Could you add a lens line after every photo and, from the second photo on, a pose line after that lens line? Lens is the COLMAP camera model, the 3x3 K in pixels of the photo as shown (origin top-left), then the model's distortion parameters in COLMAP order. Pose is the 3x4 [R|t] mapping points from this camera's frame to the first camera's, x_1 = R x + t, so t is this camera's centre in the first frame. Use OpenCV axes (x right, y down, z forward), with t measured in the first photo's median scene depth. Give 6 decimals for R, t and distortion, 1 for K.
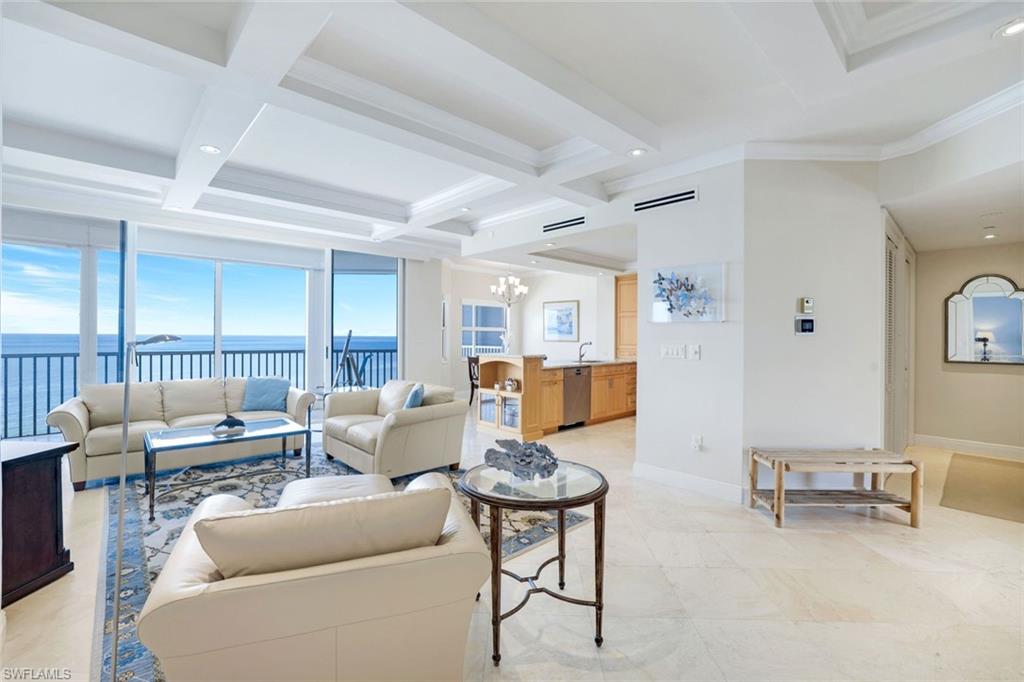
lens RADIAL K [[443.4, 0, 508.5], [0, 443.4, 335.3], [0, 0, 1]] dist [-0.049008, 0.017148]
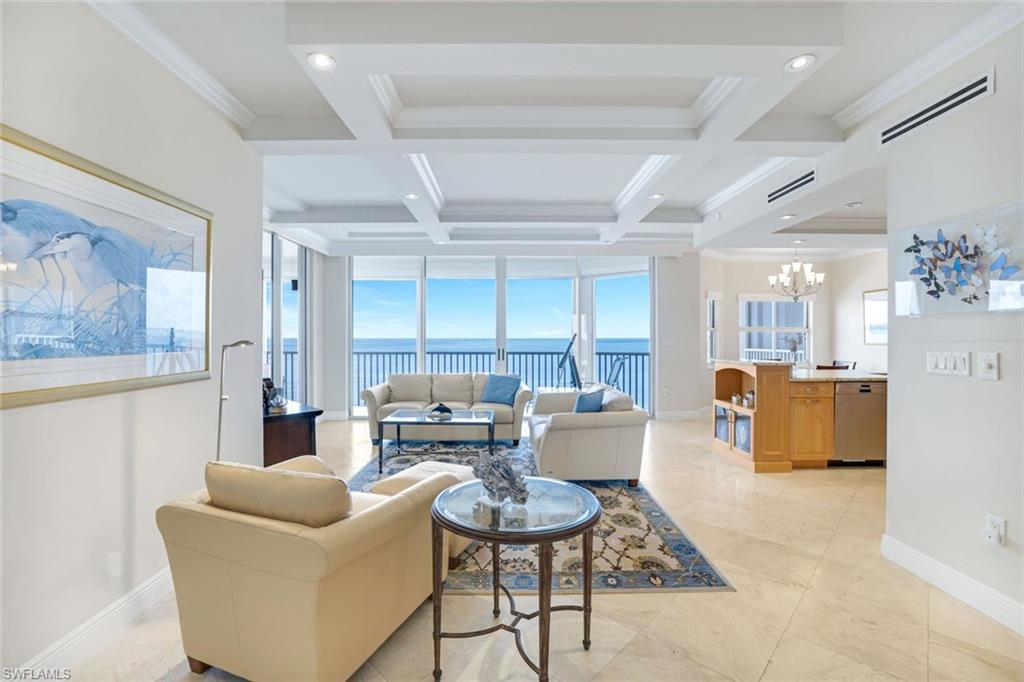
lens RADIAL K [[443.4, 0, 508.5], [0, 443.4, 335.3], [0, 0, 1]] dist [-0.049008, 0.017148]
pose [[0.736189, -0.010434, -0.676696, 0.308304], [0.007146, 0.999945, -0.007644, -0.000428], [0.676738, 0.000792, 0.736223, 0.164208]]
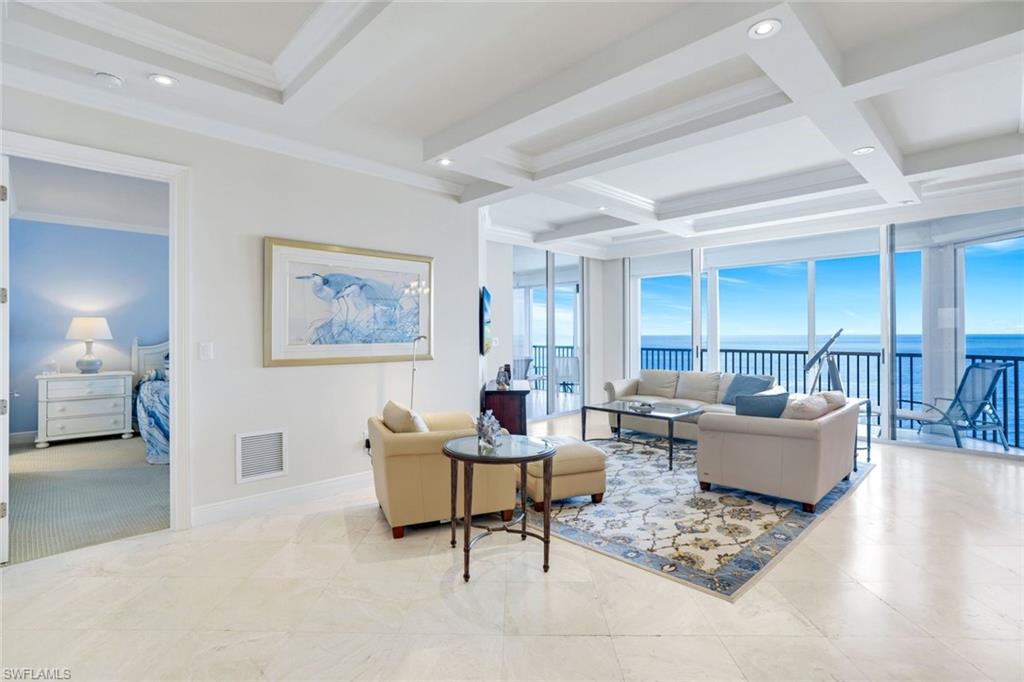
lens RADIAL K [[496.9, 0, 510.0], [0, 496.9, 331.3], [0, 0, 1]] dist [-0.019664, 0.000105]
pose [[0.021482, -0.012575, -0.999690, 0.723695], [0.004911, 0.999910, -0.012472, 0.003339], [0.999757, -0.004642, 0.021542, 0.480265]]
